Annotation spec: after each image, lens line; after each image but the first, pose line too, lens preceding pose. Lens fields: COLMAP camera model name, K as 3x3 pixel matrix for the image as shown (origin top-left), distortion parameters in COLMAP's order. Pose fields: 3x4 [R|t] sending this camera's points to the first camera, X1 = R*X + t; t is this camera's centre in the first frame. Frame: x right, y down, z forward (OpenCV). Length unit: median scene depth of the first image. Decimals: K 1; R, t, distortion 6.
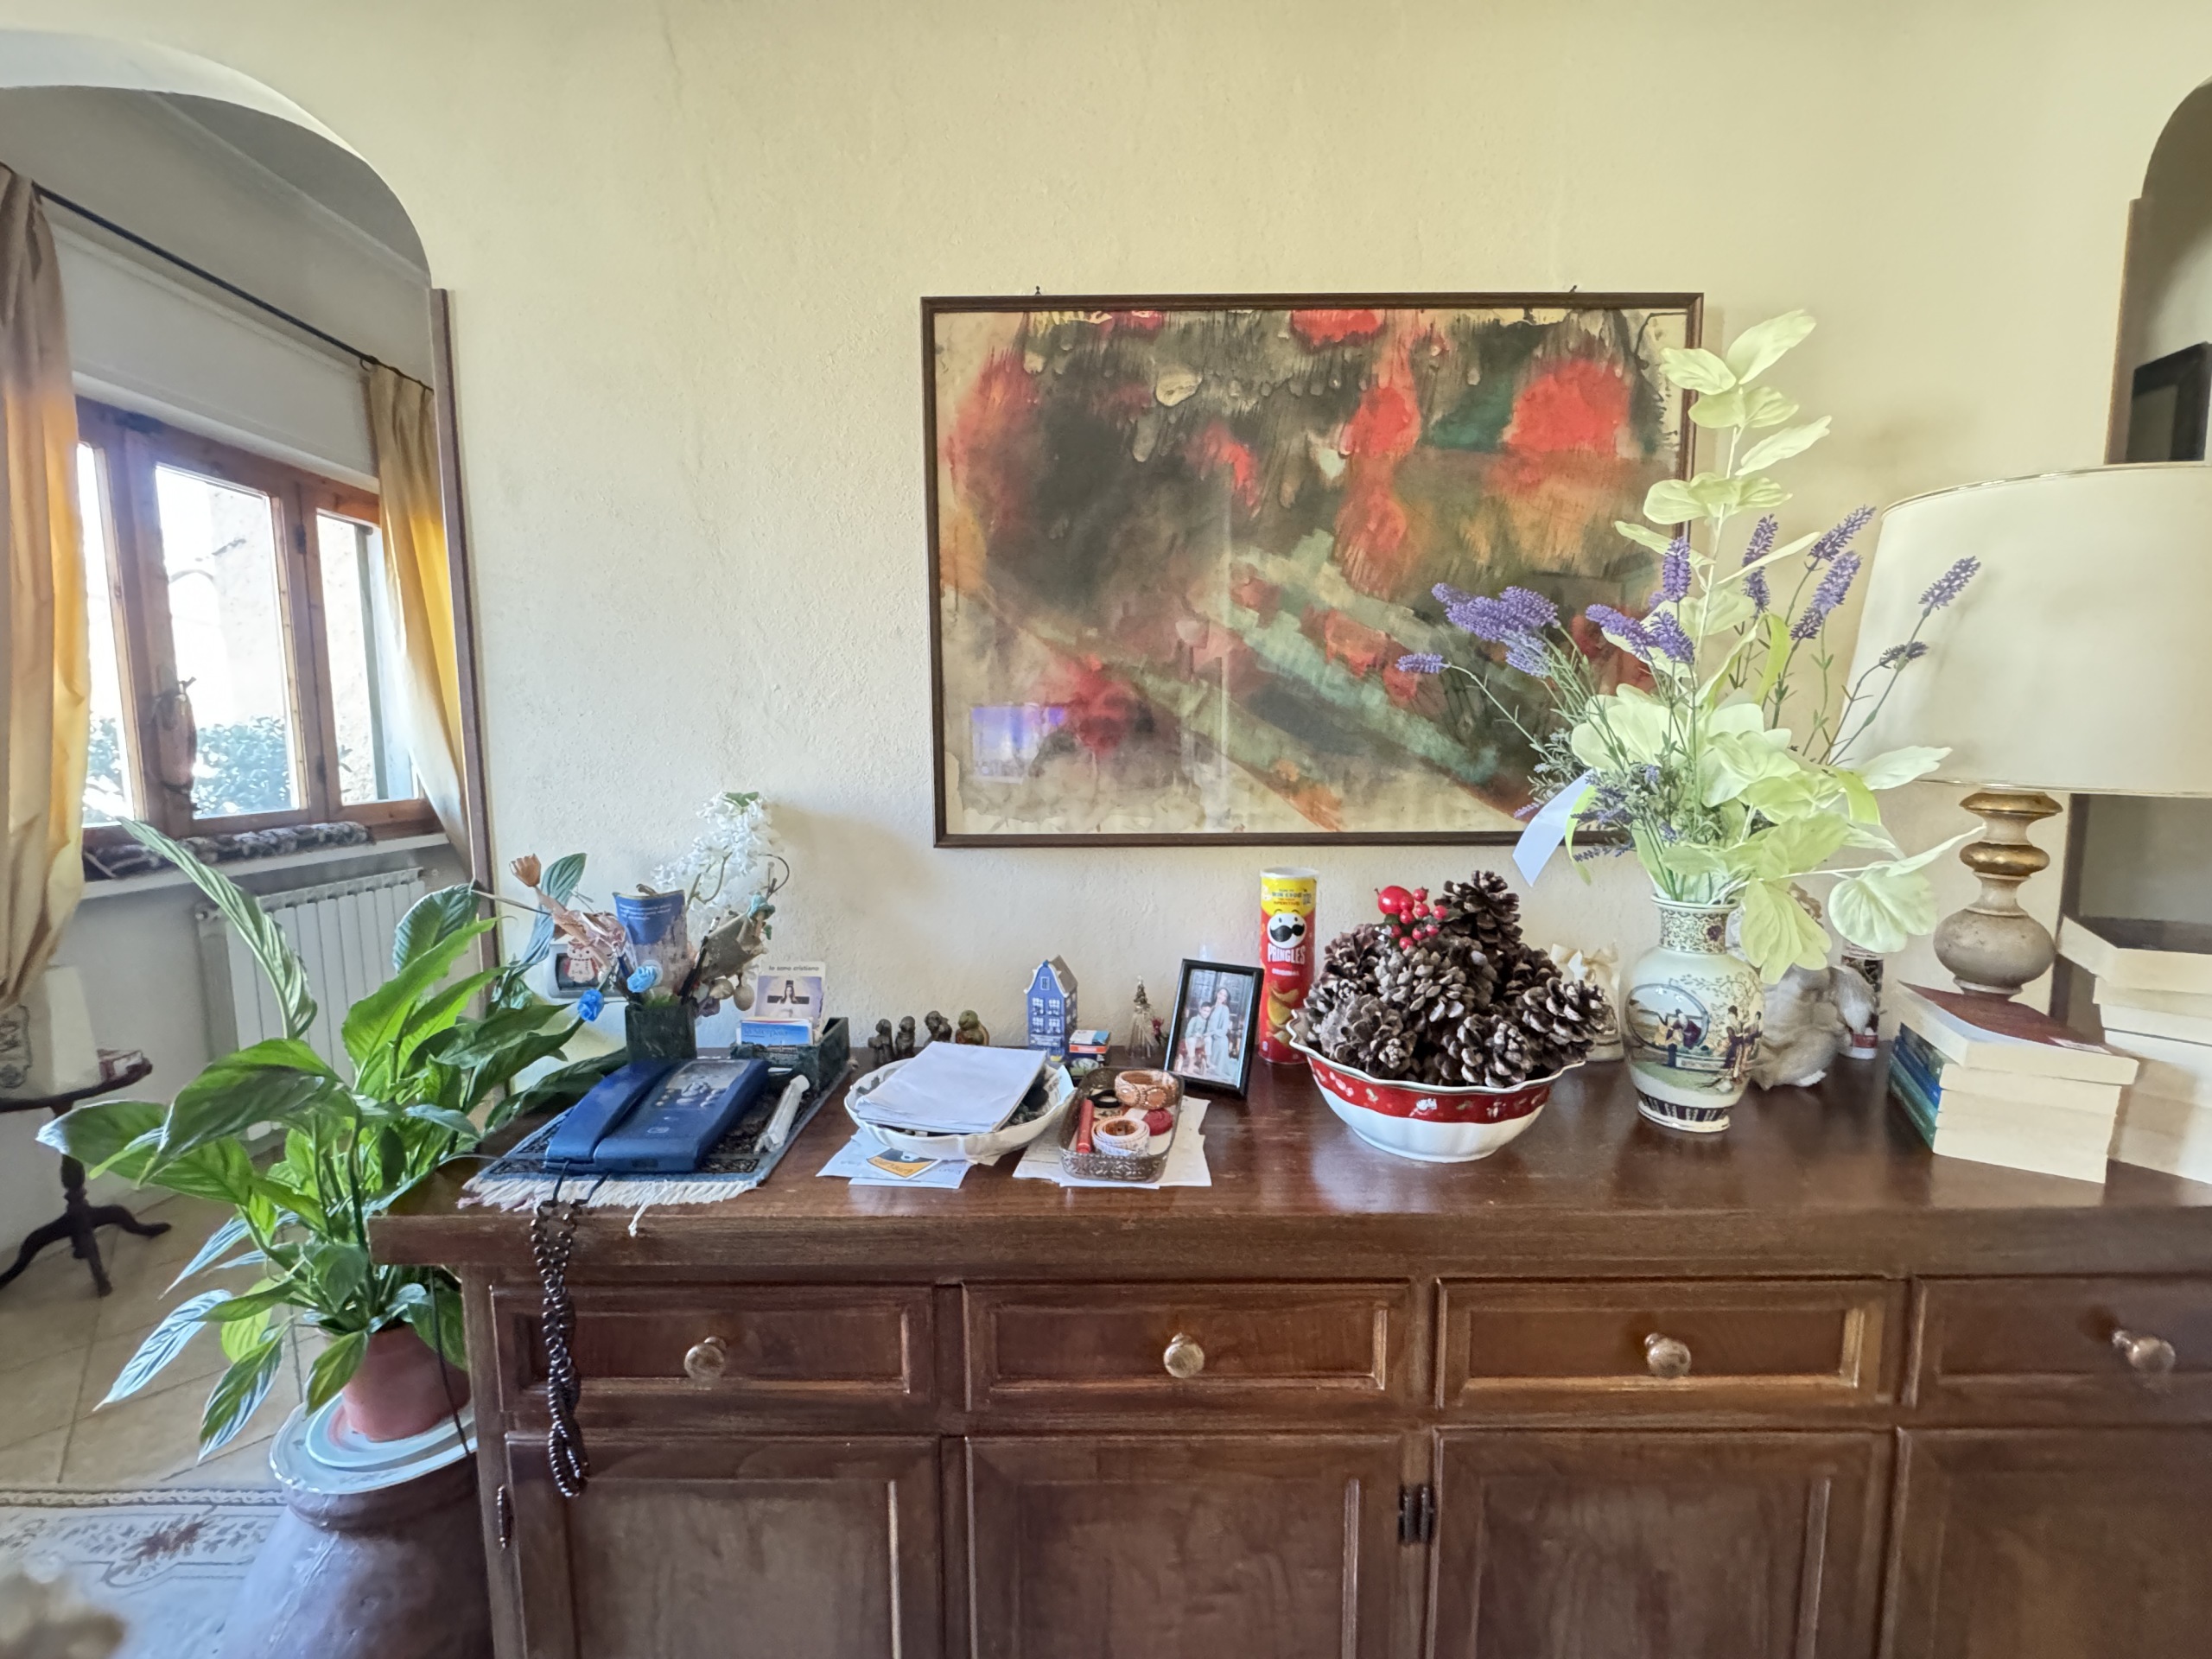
lens RADIAL K [[884.5, 0, 1105.4], [0, 884.5, 828.7], [0, 0, 1]] dist [-0.003291, 0.000186]
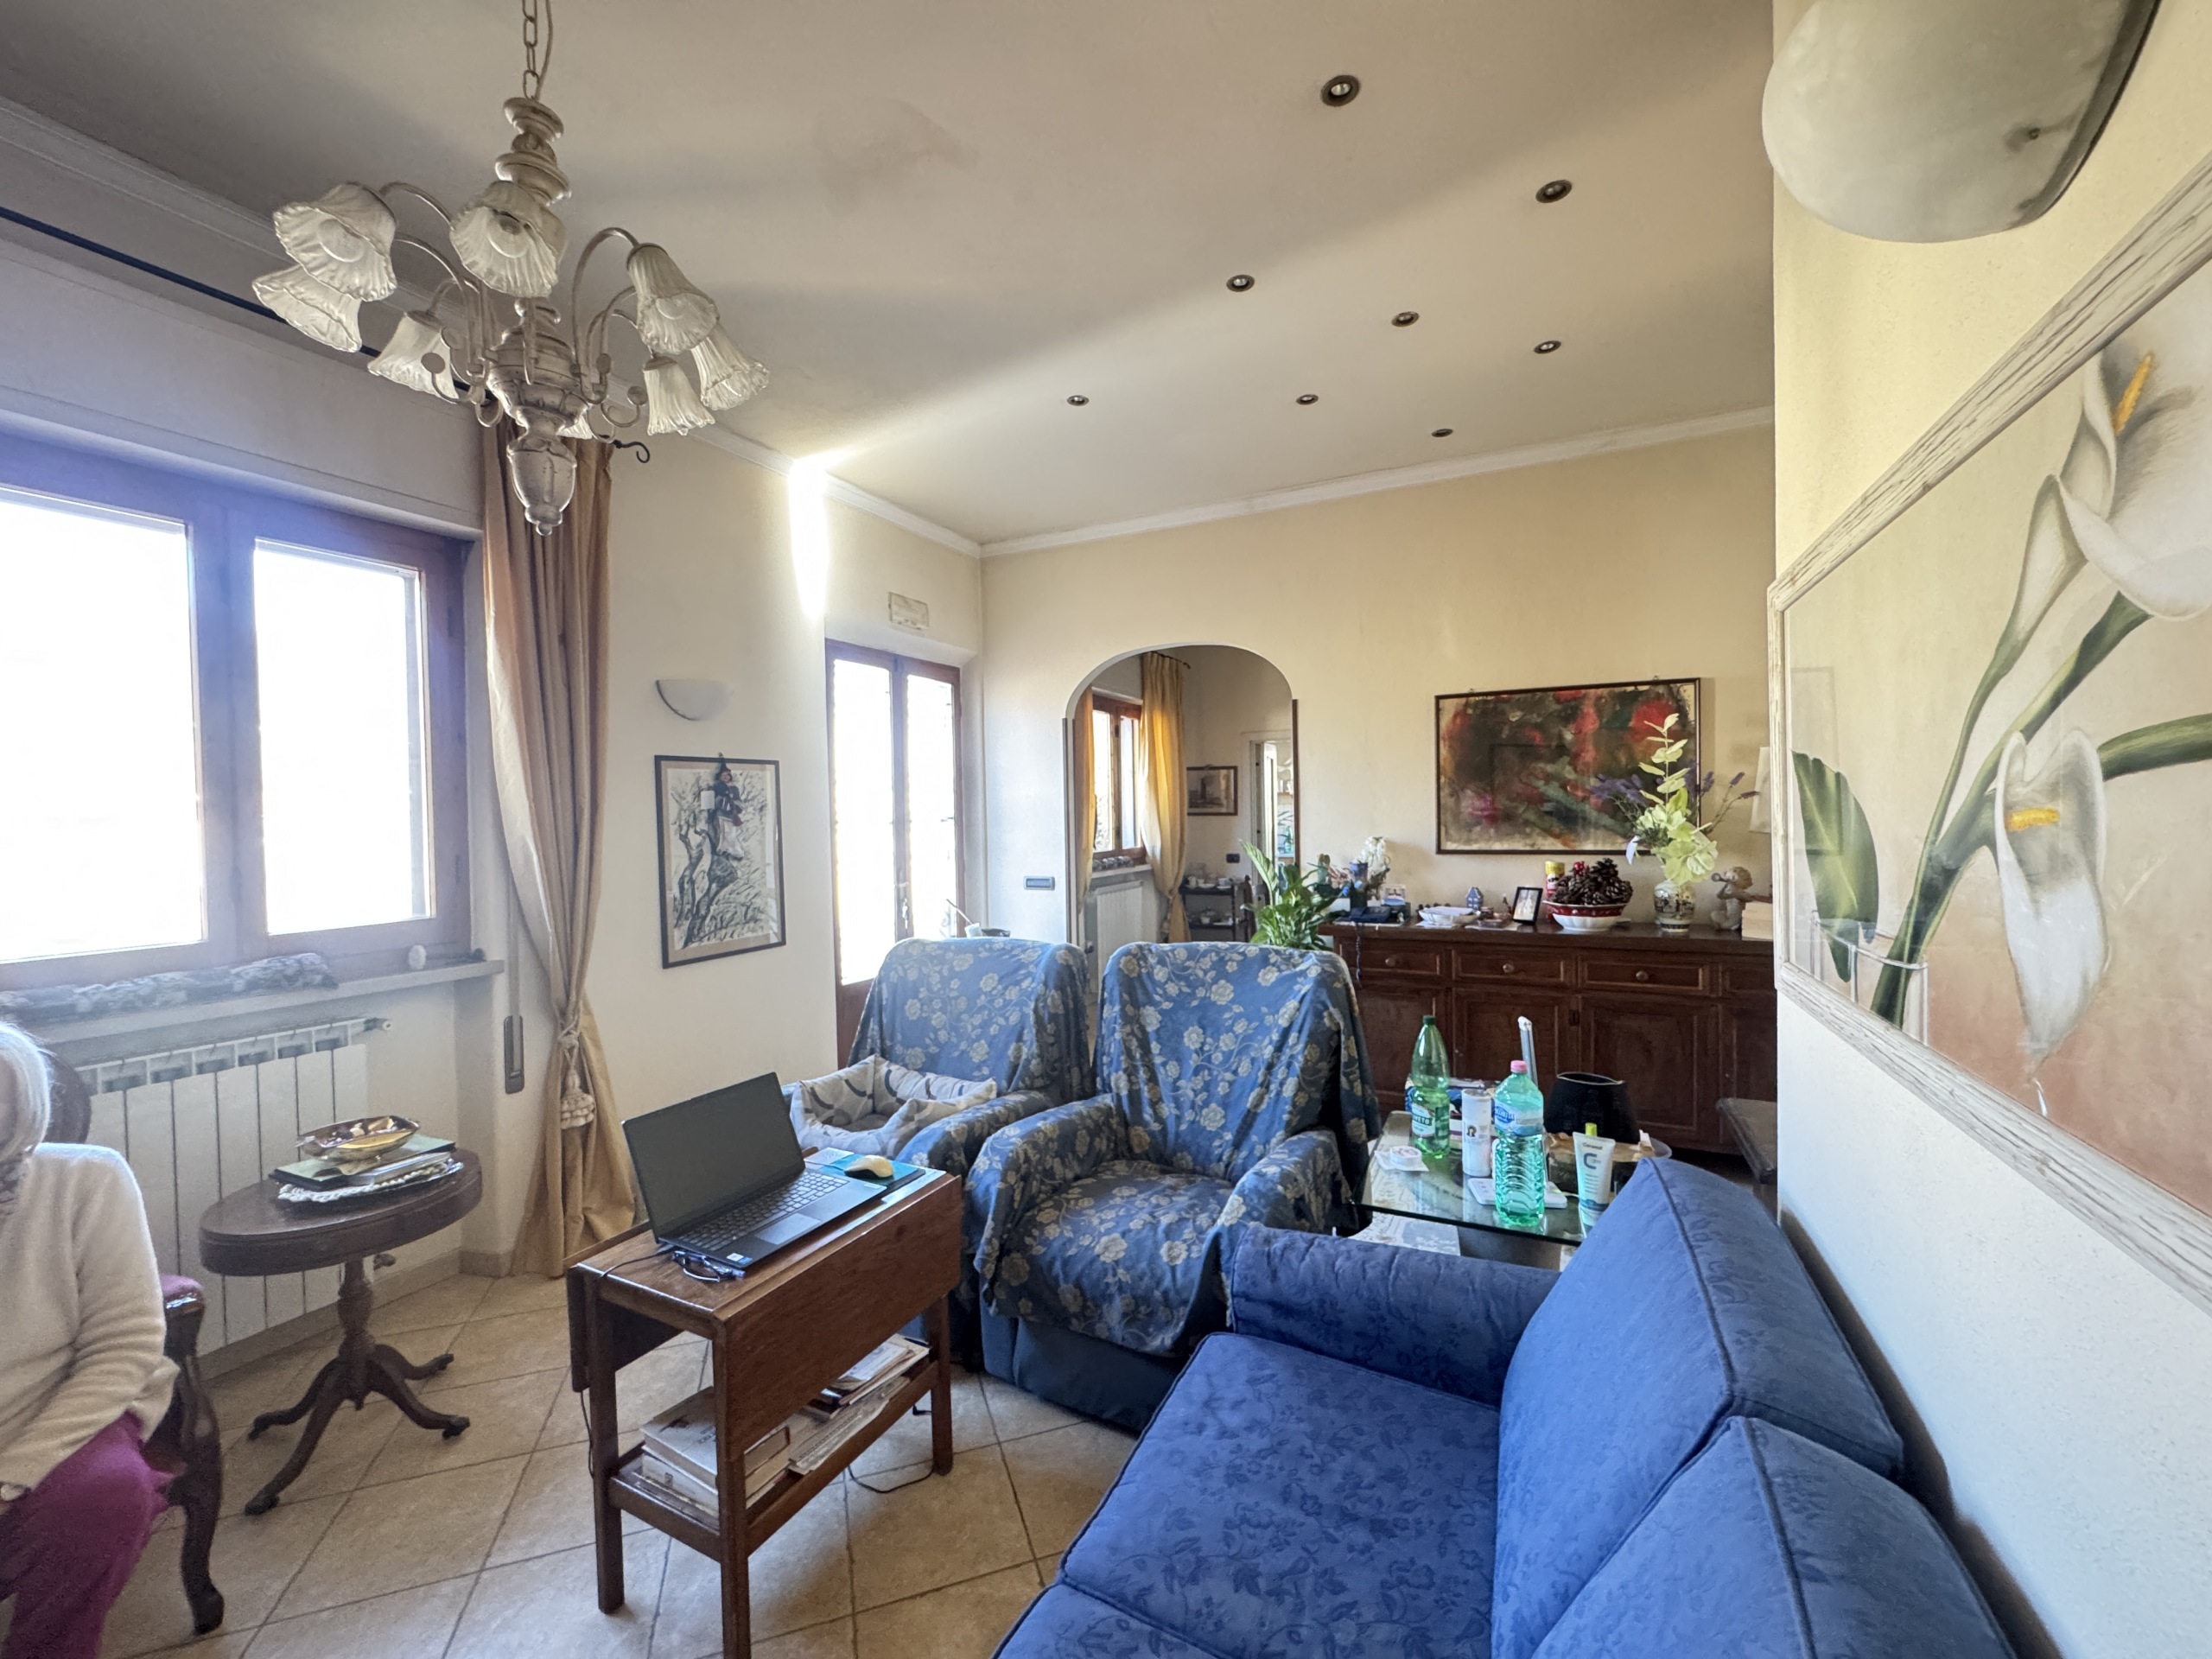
lens RADIAL K [[884.5, 0, 1105.4], [0, 884.5, 828.7], [0, 0, 1]] dist [-0.003291, 0.000186]
pose [[0.897275, -0.002418, -0.441466, 0.163874], [-0.030879, 0.997192, -0.068224, 0.203777], [0.440392, 0.074847, 0.894680, -2.666124]]
